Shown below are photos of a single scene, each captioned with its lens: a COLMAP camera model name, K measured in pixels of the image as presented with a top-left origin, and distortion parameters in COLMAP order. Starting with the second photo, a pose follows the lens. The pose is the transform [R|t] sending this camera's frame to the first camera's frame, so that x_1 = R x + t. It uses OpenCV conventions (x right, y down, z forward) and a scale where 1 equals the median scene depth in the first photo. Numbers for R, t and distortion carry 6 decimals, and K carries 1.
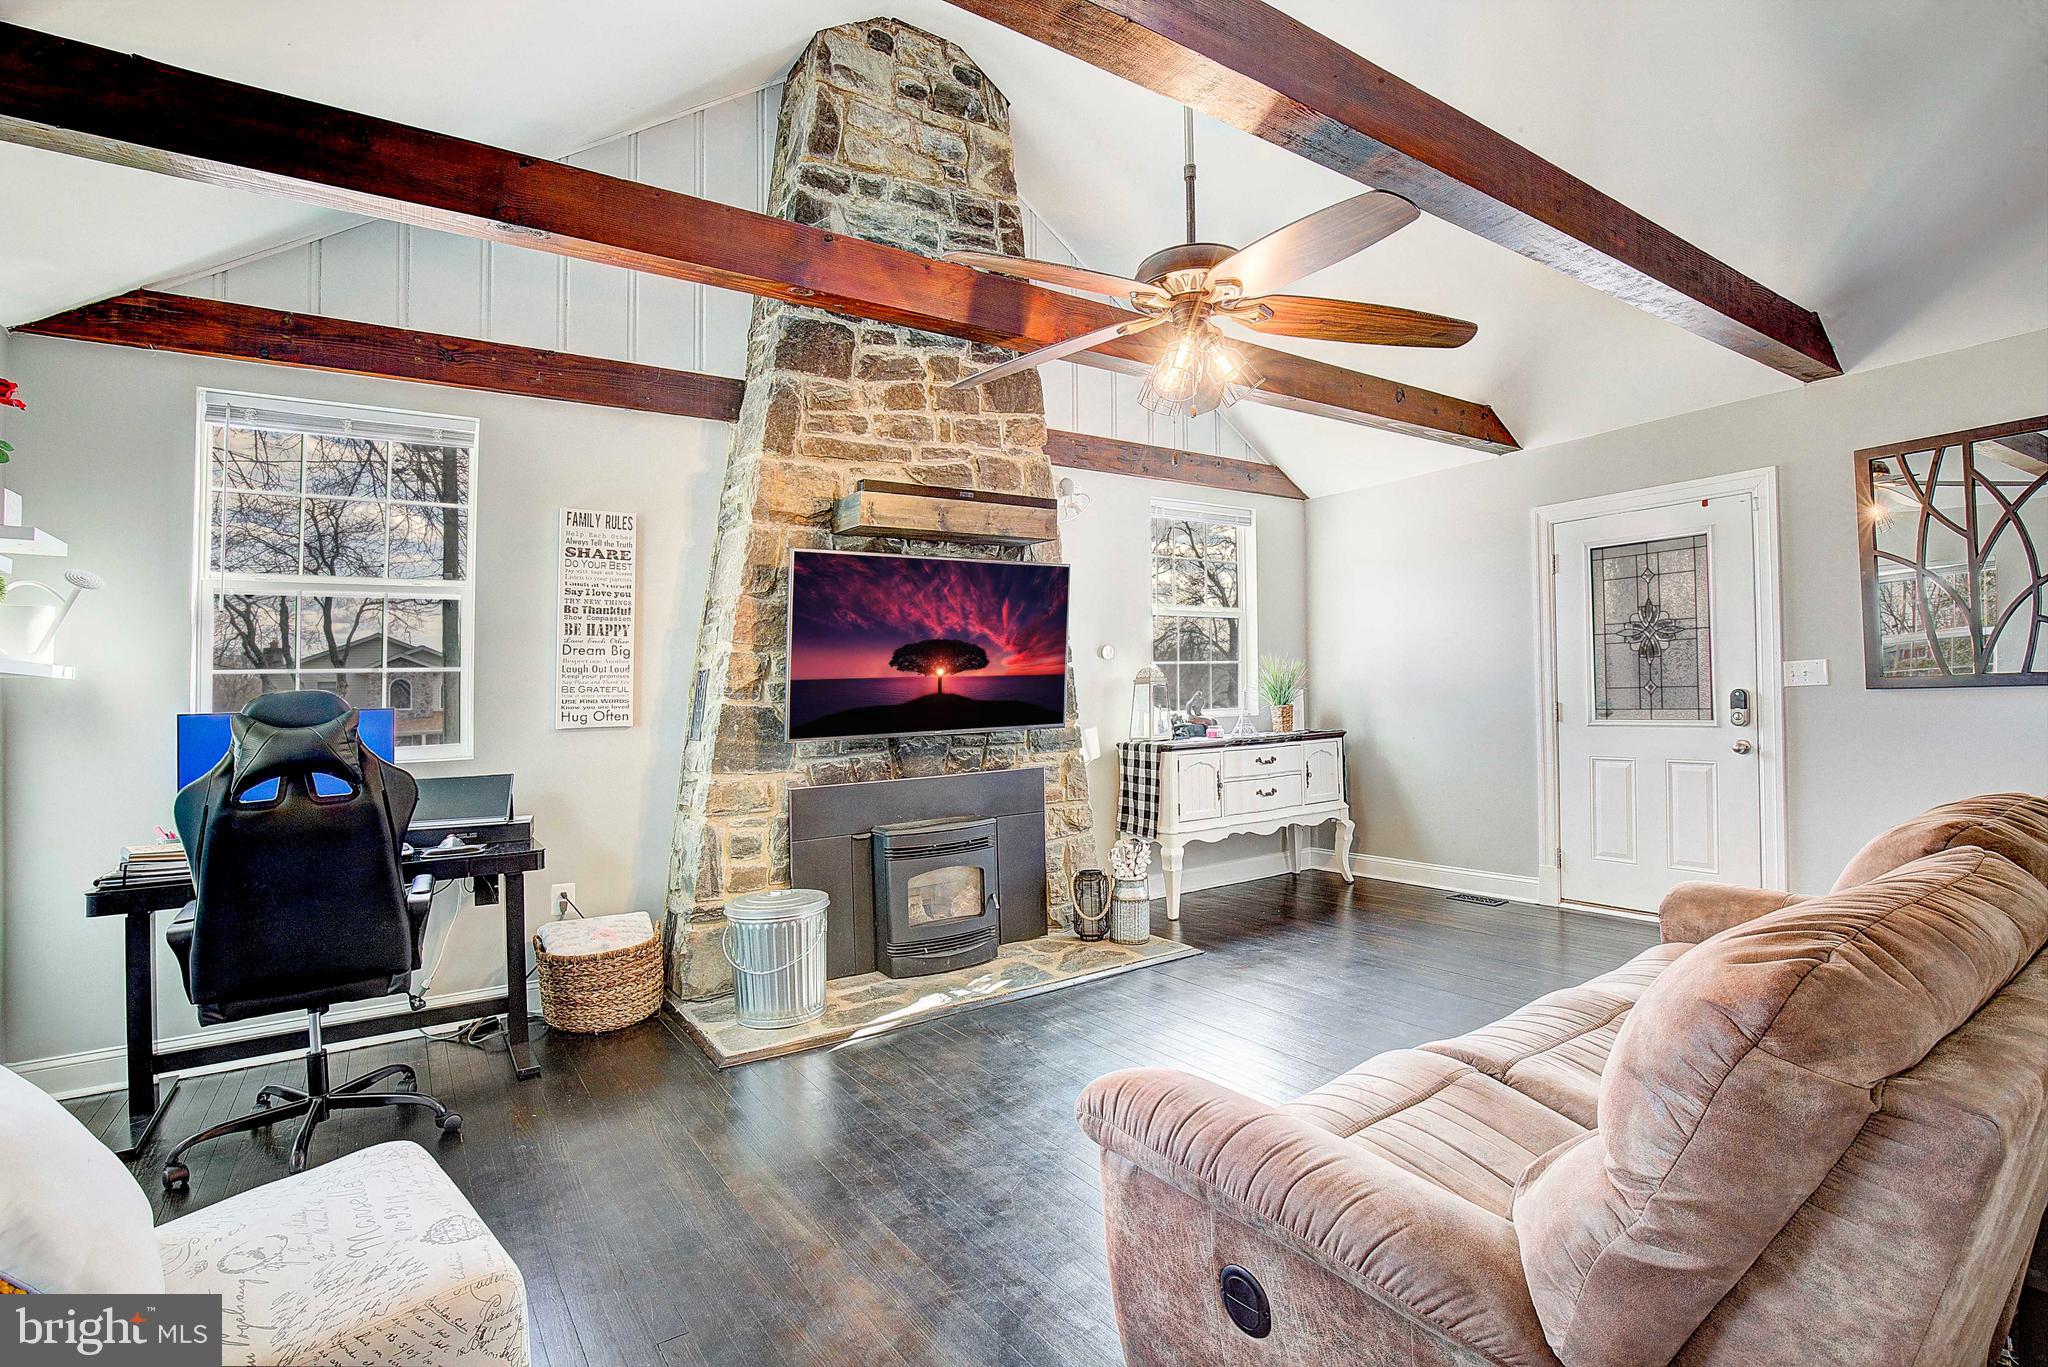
lens RADIAL K [[955.8, 0, 1023.5], [0, 955.8, 720.4], [0, 0, 1]] dist [-0.021595, -0.000536]
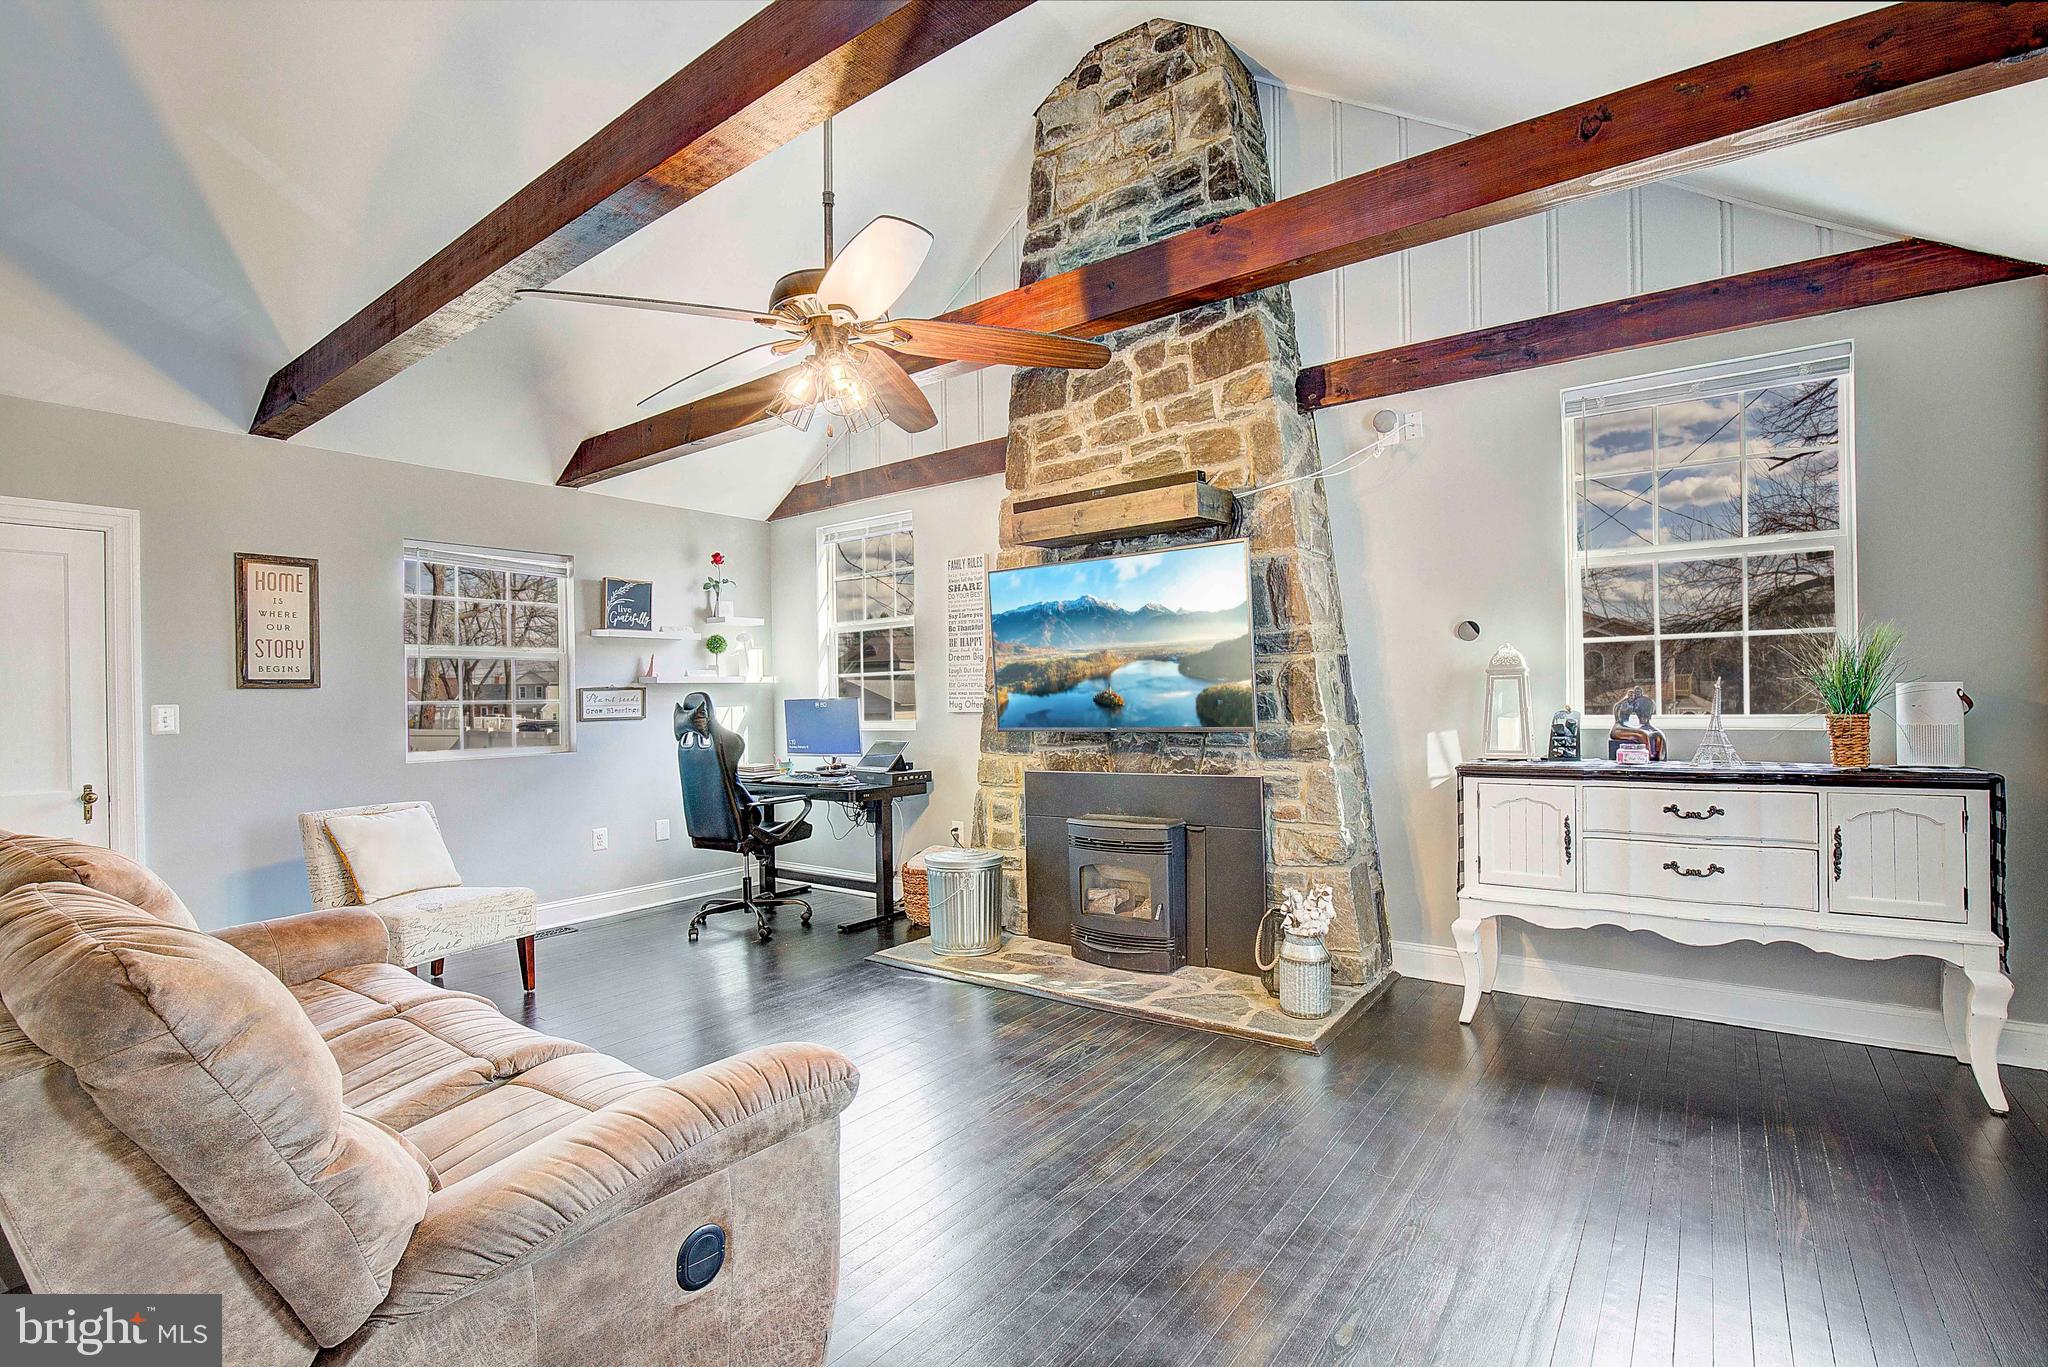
lens RADIAL K [[939.2, 0, 1037.4], [0, 939.2, 690.0], [0, 0, 1]] dist [-0.022310, 0.000312]
pose [[0.346455, 0.015565, -0.937937, 0.796214], [-0.012026, 0.999854, 0.012150, -0.039401], [0.937989, 0.007070, 0.346592, 0.568856]]
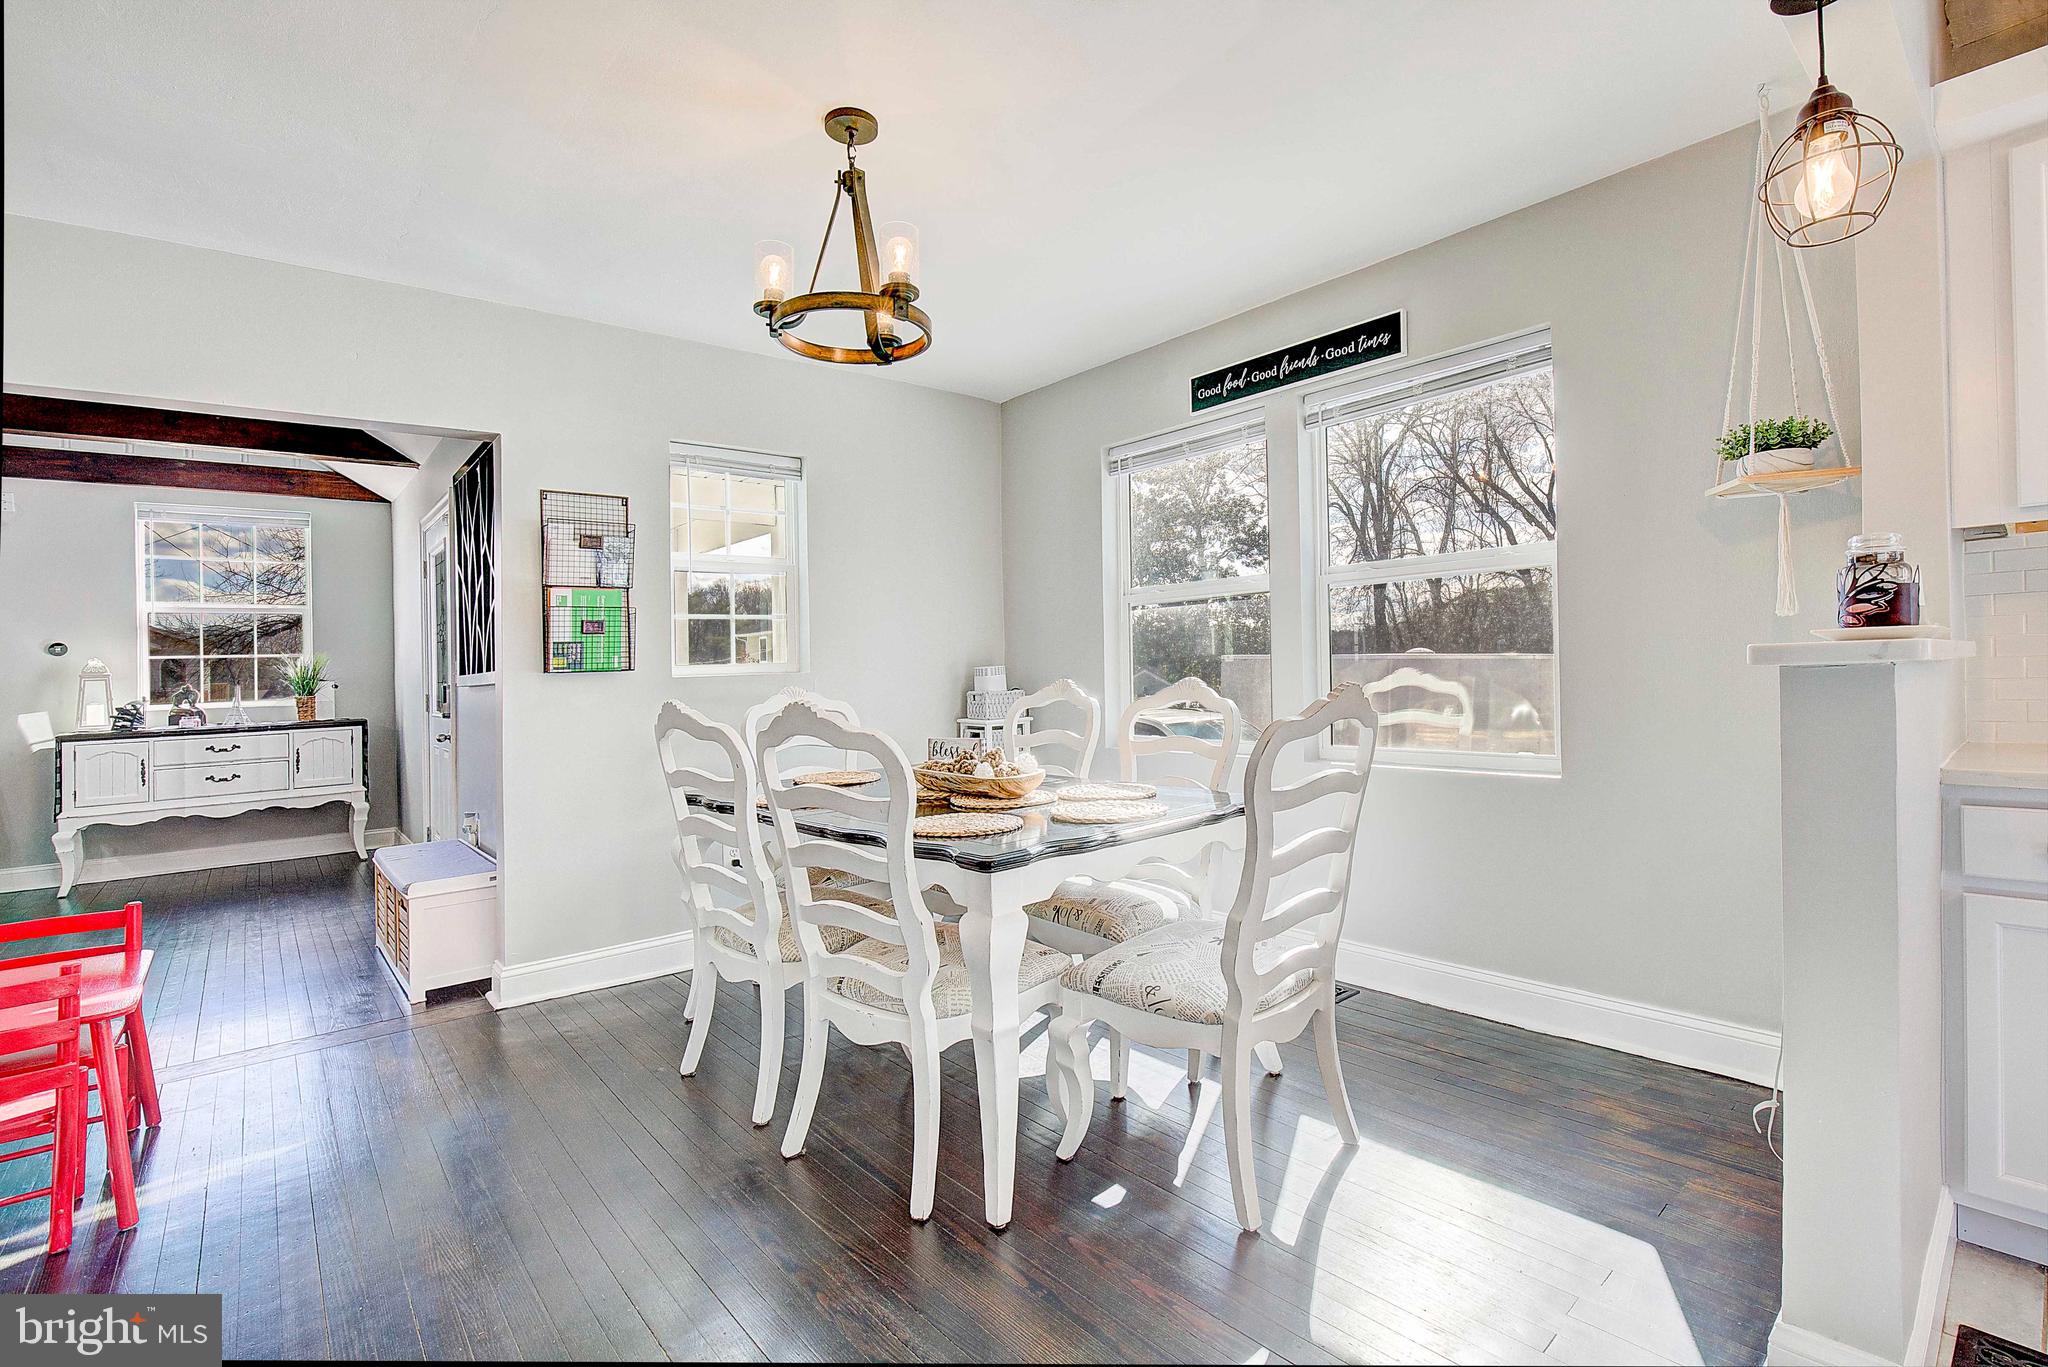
lens RADIAL K [[918.2, 0, 1026.0], [0, 918.2, 655.0], [0, 0, 1]] dist [-0.000345, 0.000197]
pose [[0.993328, 0.003384, 0.115273, 1.307331], [0.001581, 0.999076, -0.042954, -0.022083], [-0.115312, 0.042850, 0.992405, -0.174067]]
